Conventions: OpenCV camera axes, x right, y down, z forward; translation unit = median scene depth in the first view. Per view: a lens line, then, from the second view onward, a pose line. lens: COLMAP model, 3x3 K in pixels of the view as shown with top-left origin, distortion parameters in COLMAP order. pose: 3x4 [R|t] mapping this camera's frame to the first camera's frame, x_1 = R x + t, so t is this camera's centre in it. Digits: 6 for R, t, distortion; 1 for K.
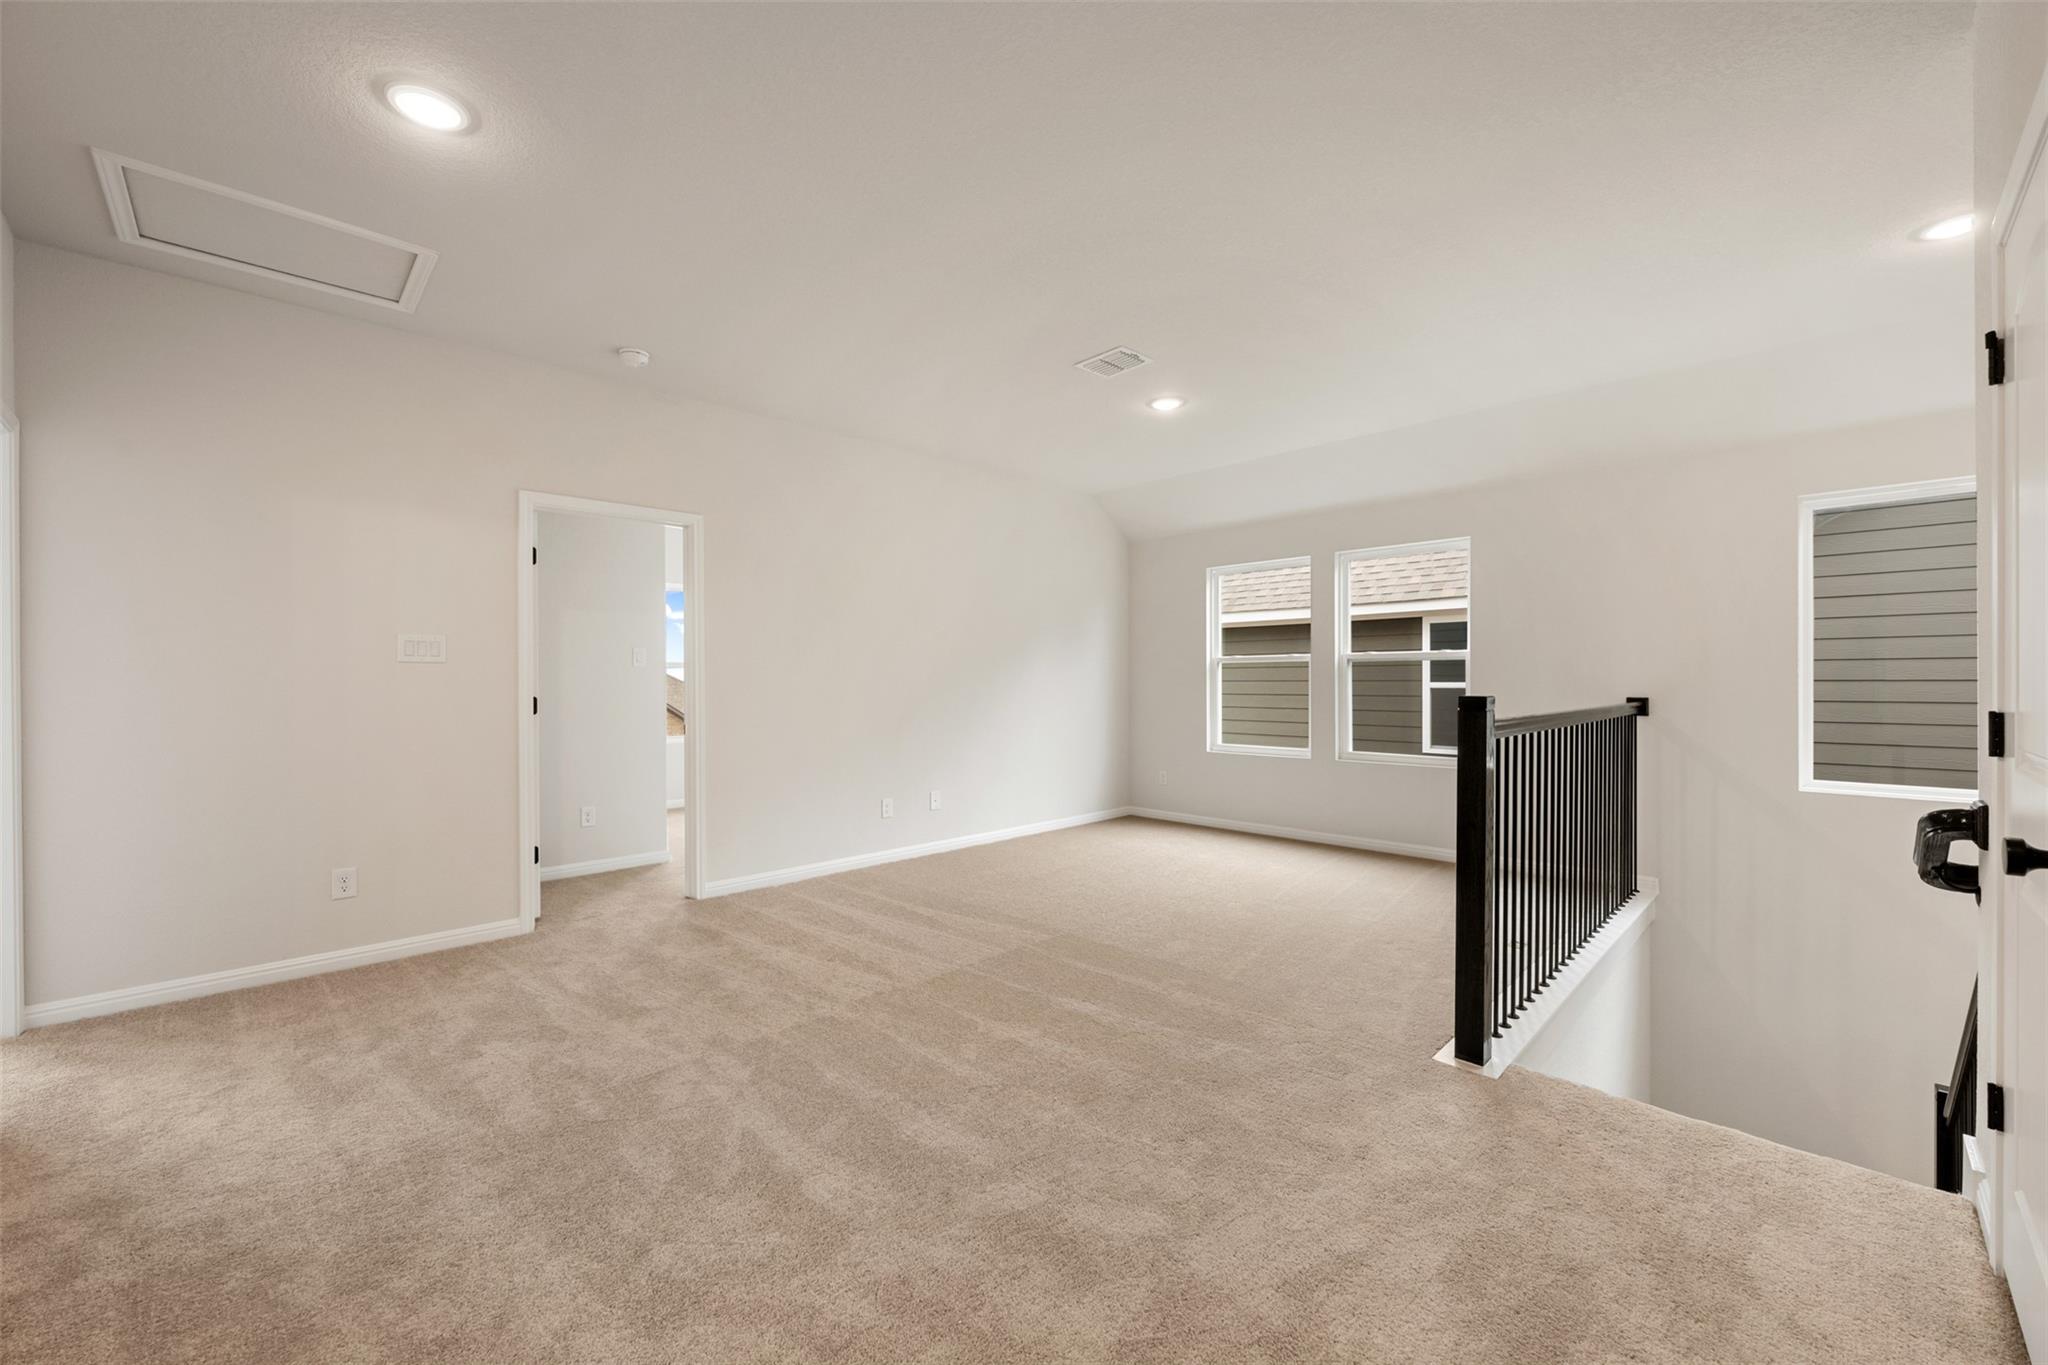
lens RADIAL K [[794.9, 0, 1024.0], [0, 794.9, 682.5], [0, 0, 1]] dist [-0.000046, -0.000018]
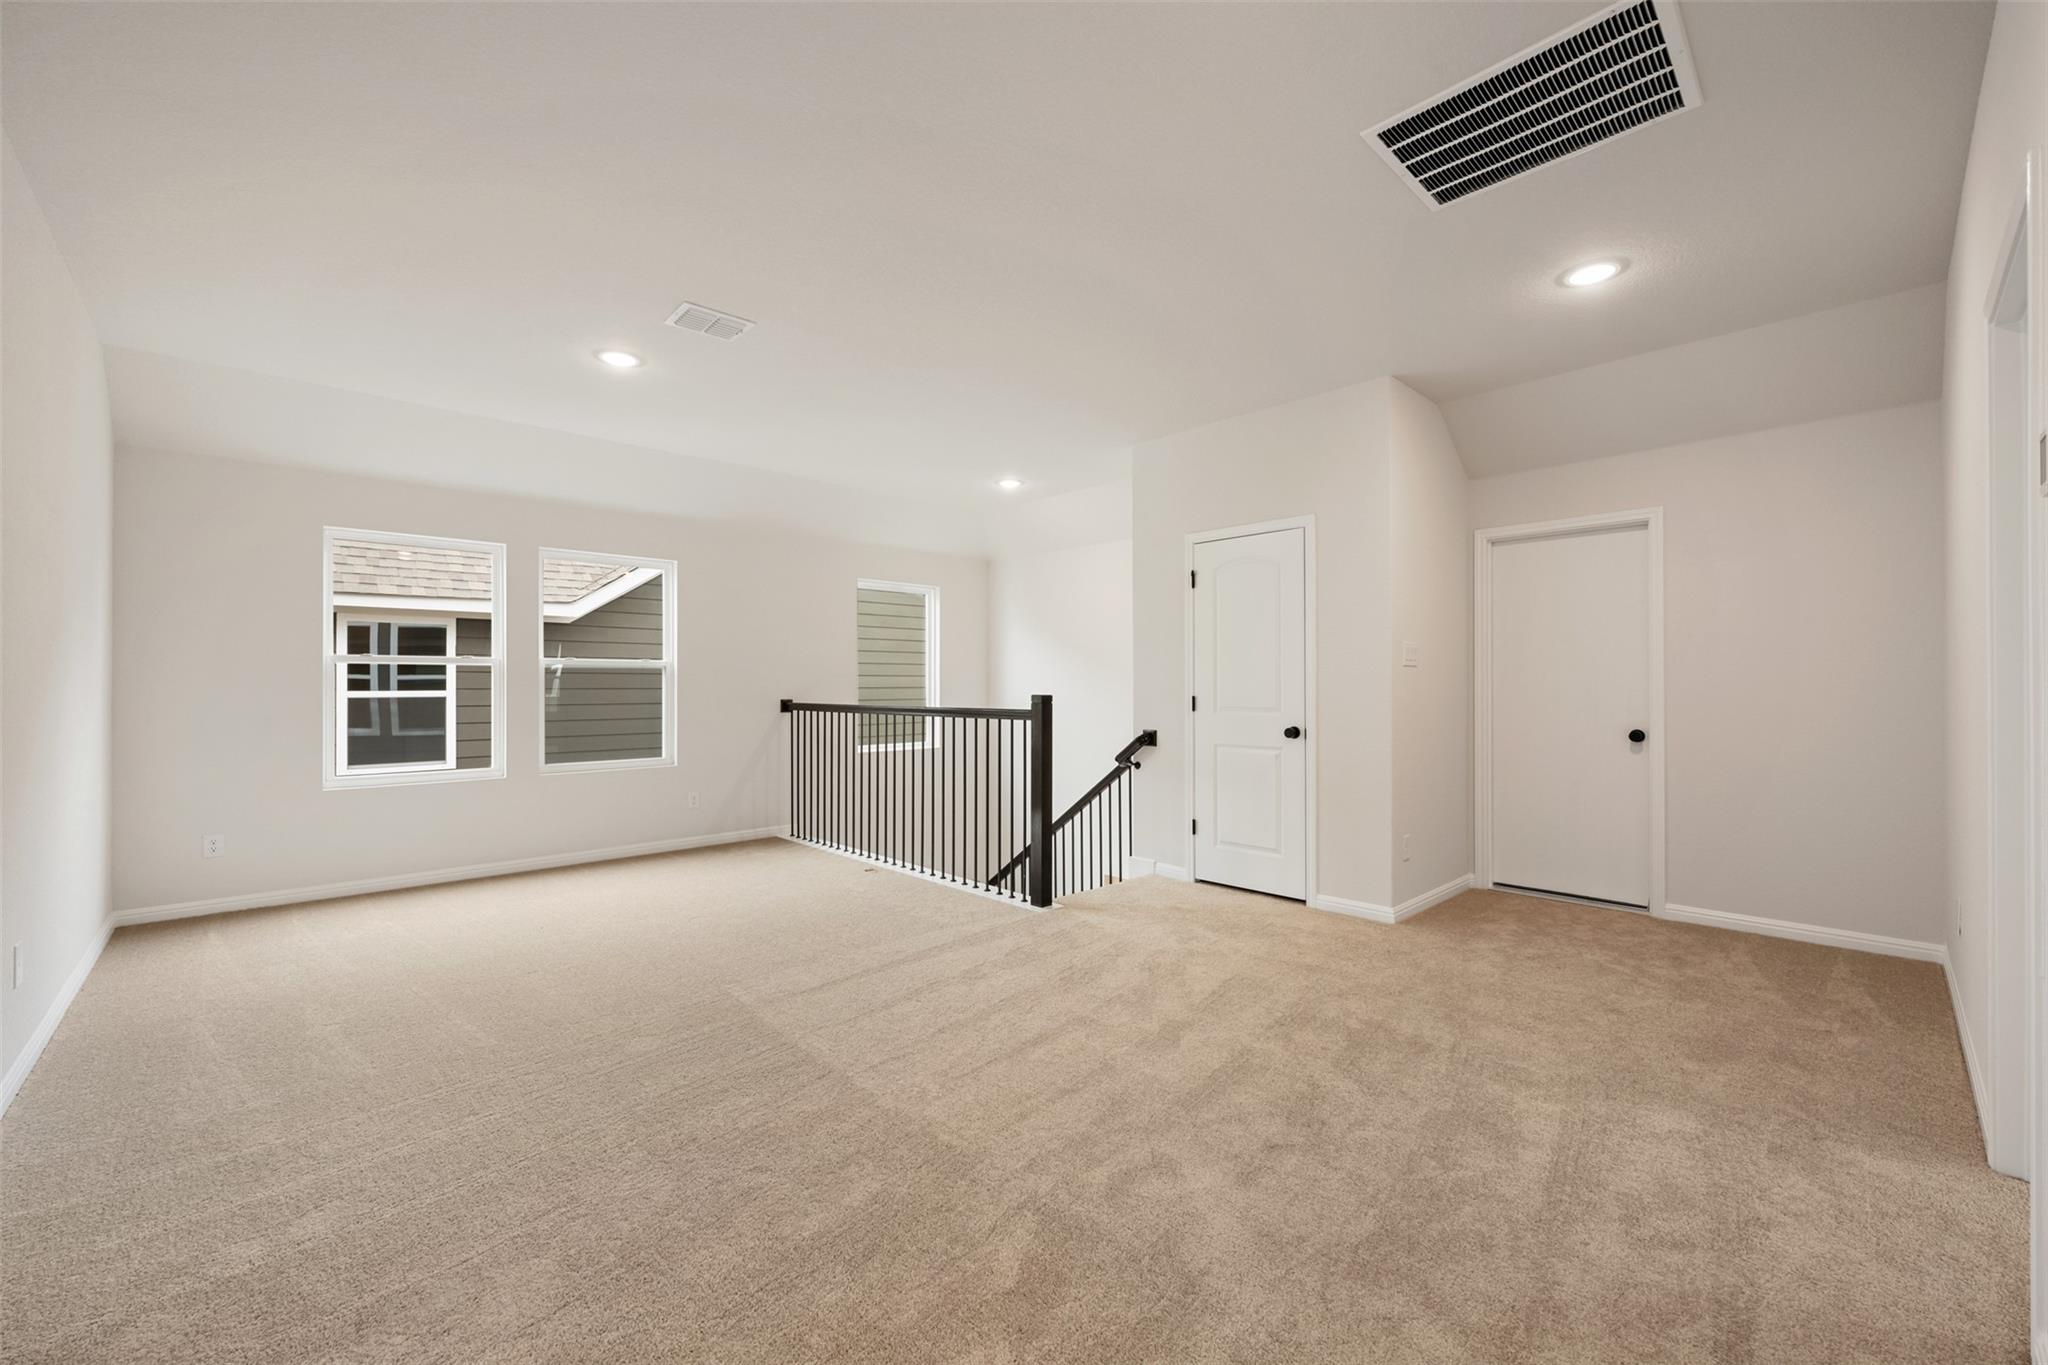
lens RADIAL K [[818.6, 0, 996.7], [0, 818.6, 677.3], [0, 0, 1]] dist [-0.000318, 0.000032]
pose [[0.032604, 0.012525, 0.999390, -0.458553], [0.005709, 0.999903, -0.012717, 0.000286], [-0.999452, 0.006120, 0.032529, 0.395169]]
